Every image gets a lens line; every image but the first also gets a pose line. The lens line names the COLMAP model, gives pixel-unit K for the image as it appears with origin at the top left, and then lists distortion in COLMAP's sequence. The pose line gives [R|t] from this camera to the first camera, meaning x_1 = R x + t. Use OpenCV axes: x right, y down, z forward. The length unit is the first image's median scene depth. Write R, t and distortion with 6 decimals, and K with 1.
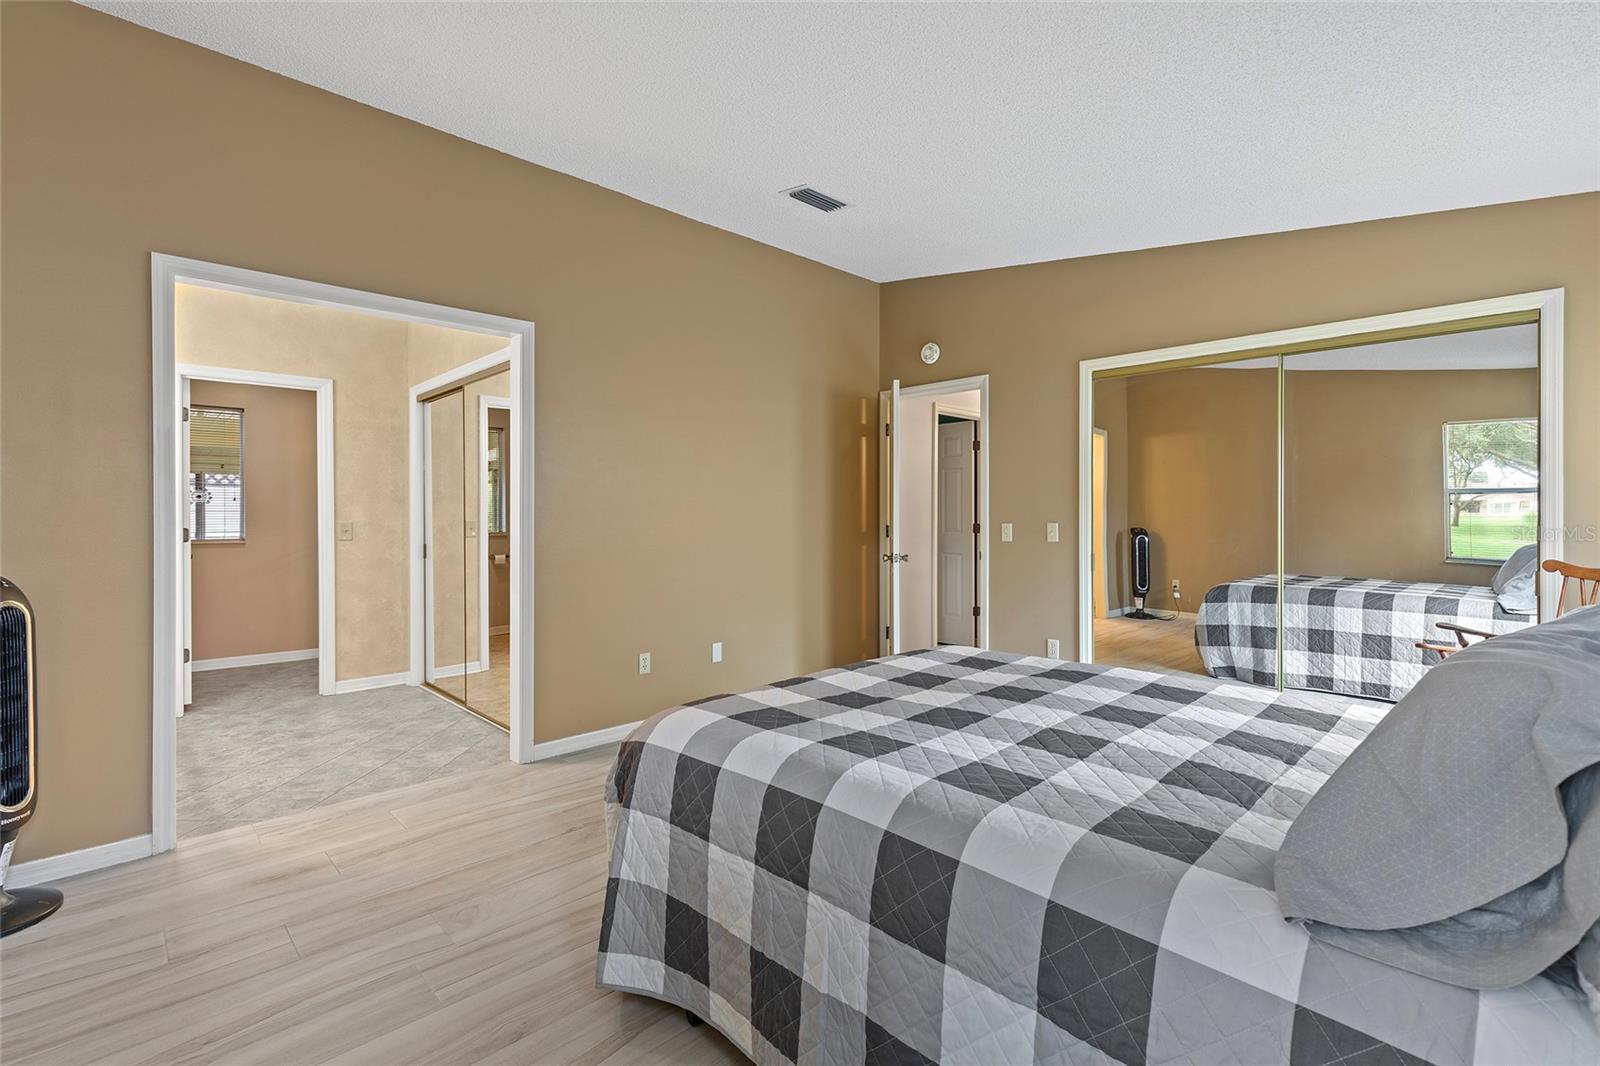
lens RADIAL K [[724.1, 0, 796.1], [0, 724.1, 519.1], [0, 0, 1]] dist [0.009284, -0.001791]
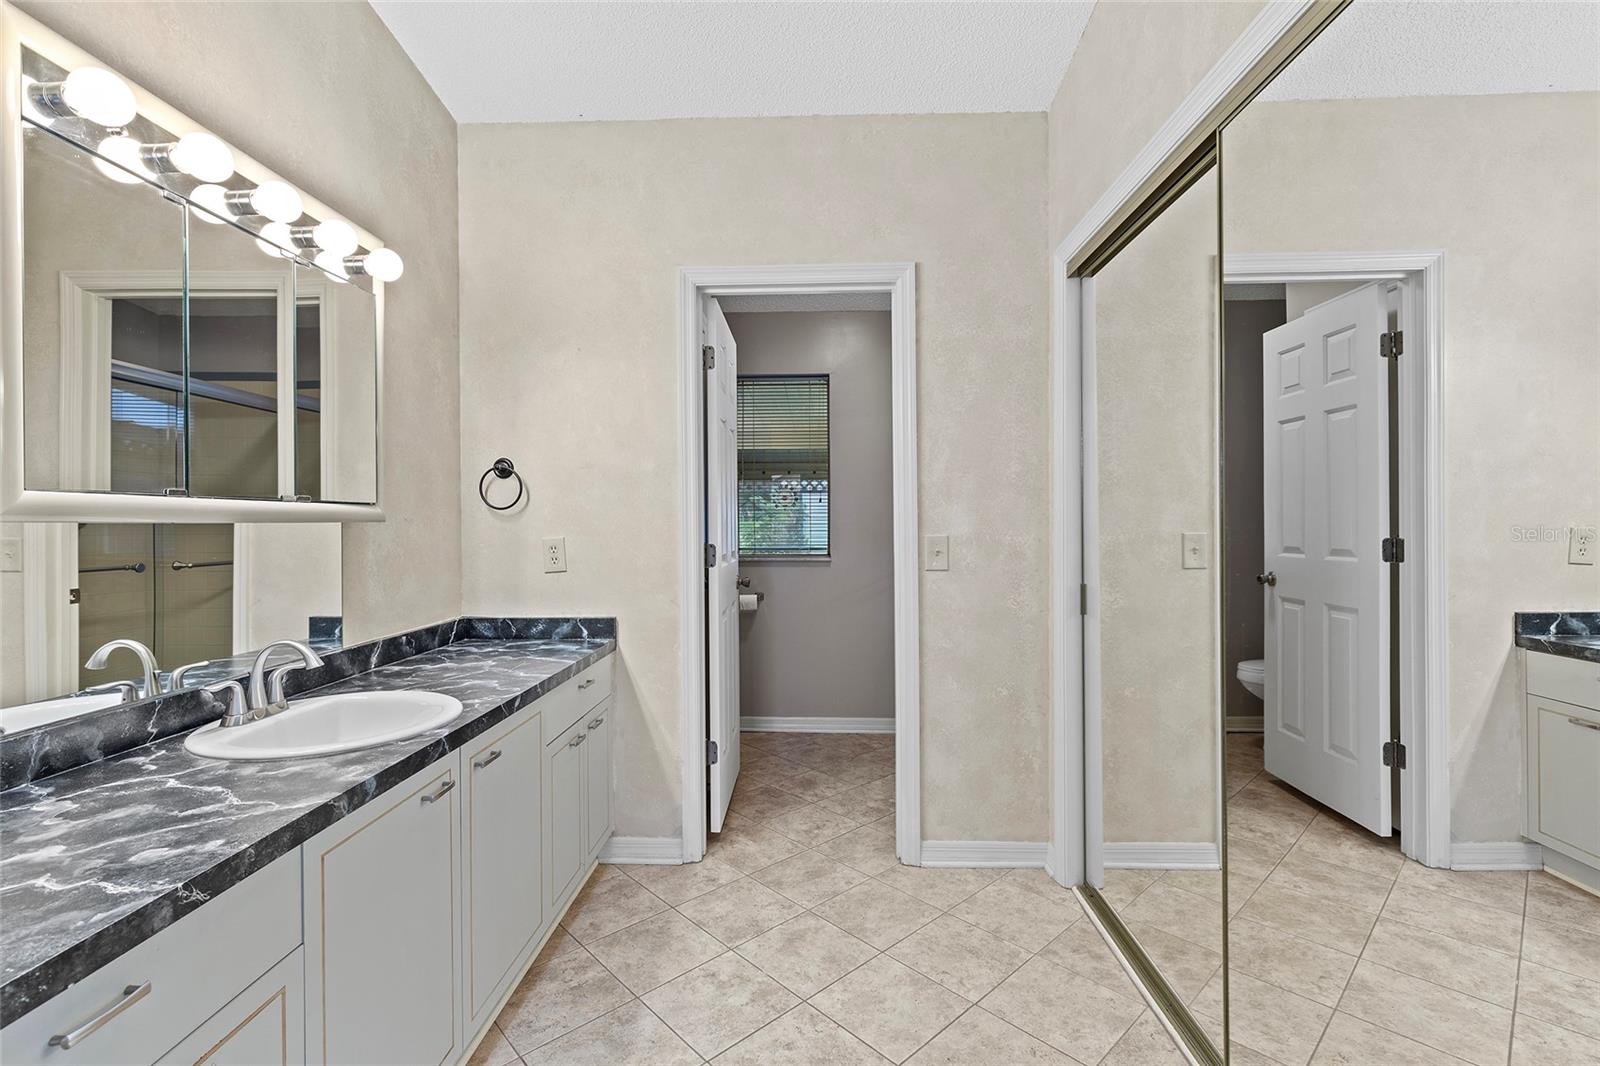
lens RADIAL K [[724.1, 0, 800.5], [0, 724.1, 527.0], [0, 0, 1]] dist [0.009284, -0.001791]
pose [[0.698546, 0.002714, -0.715560, -0.321128], [0.000631, 0.999990, 0.004410, -0.004167], [0.715565, -0.003532, 0.698537, 0.573379]]
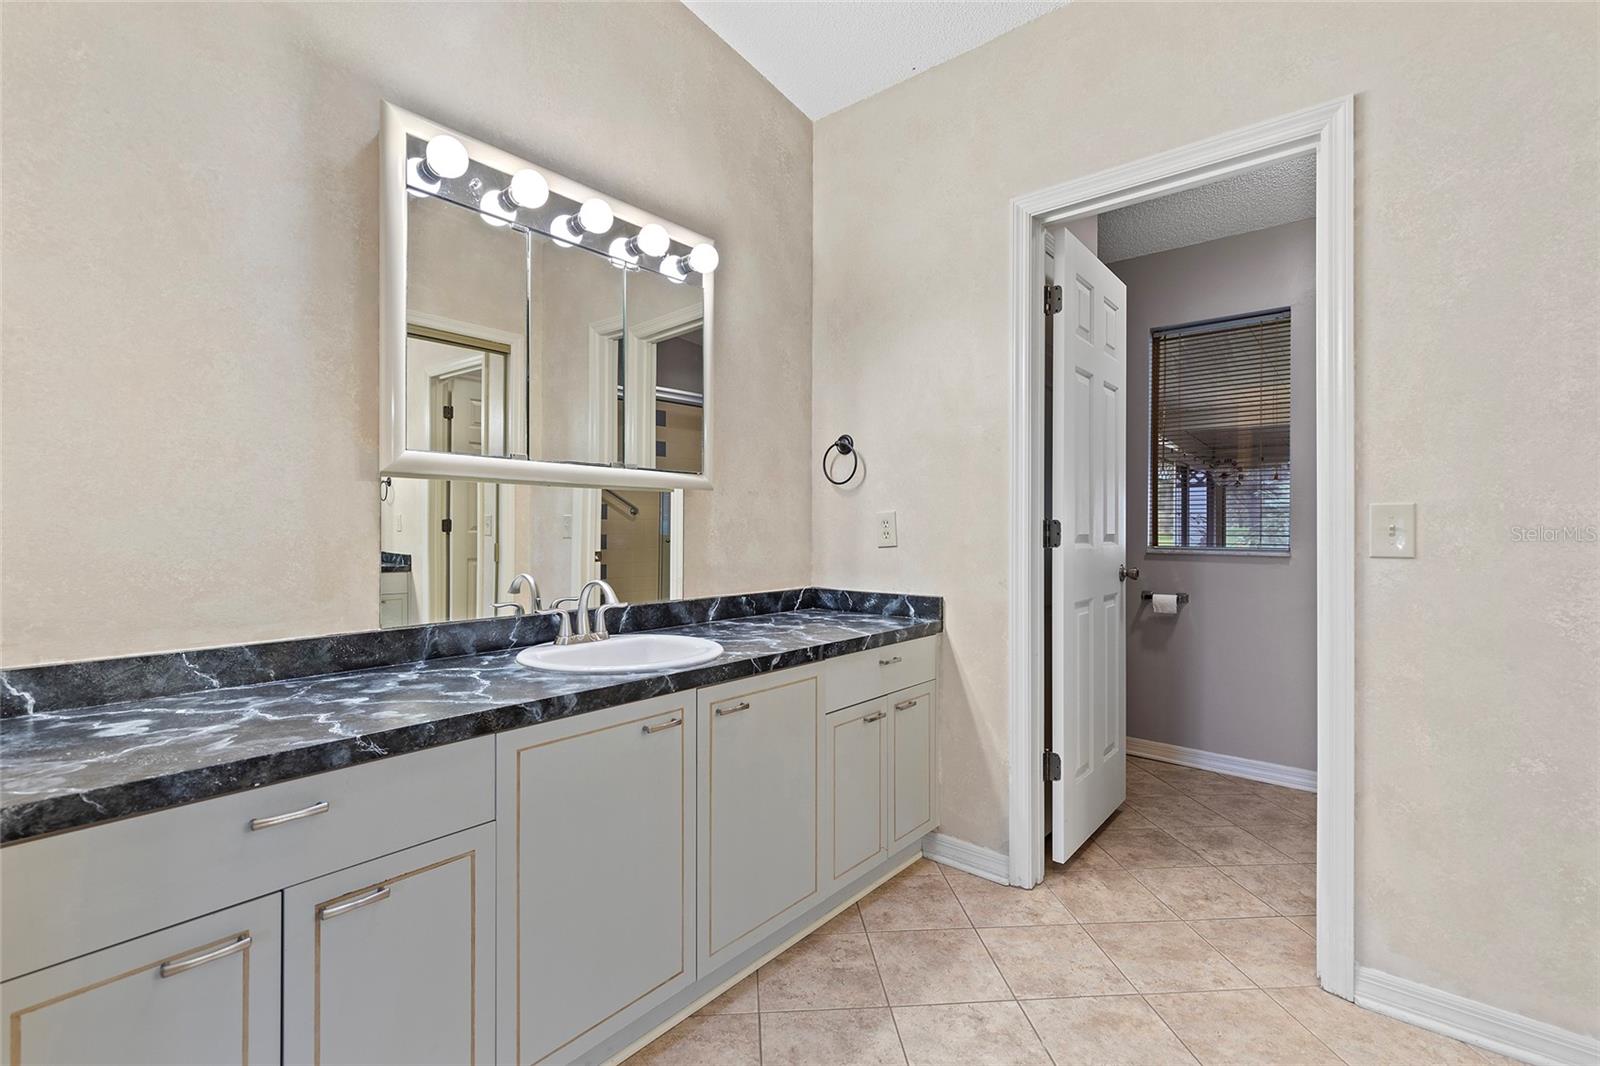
lens RADIAL K [[724.1, 0, 799.2], [0, 724.1, 531.3], [0, 0, 1]] dist [0.009284, -0.001791]
pose [[0.106567, 0.005817, -0.994289, -0.316604], [-0.008458, 0.999952, 0.004943, 0.017524], [0.994270, 0.007883, 0.106611, 0.695503]]
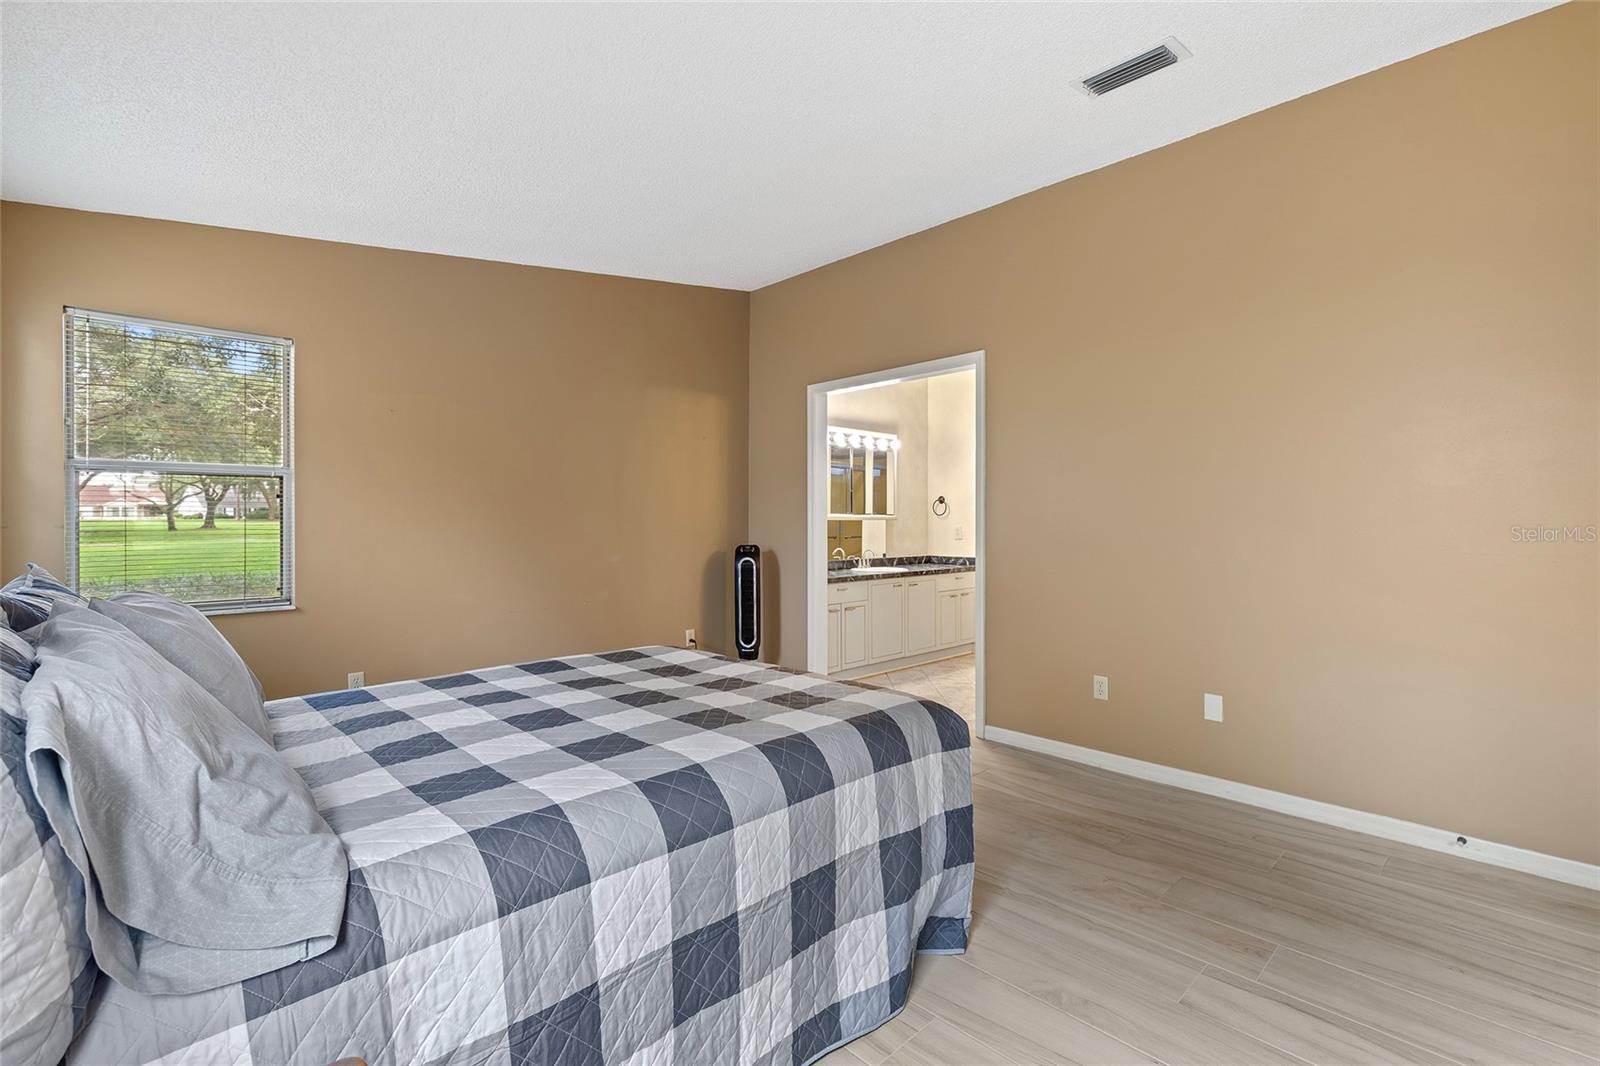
lens RADIAL K [[724.1, 0, 792.8], [0, 724.1, 523.6], [0, 0, 1]] dist [0.009284, -0.001791]
pose [[-0.005698, 0.003552, -0.999977, 0.550384], [-0.003641, 0.999987, 0.003572, -0.002955], [0.999977, 0.003662, -0.005685, 0.507527]]
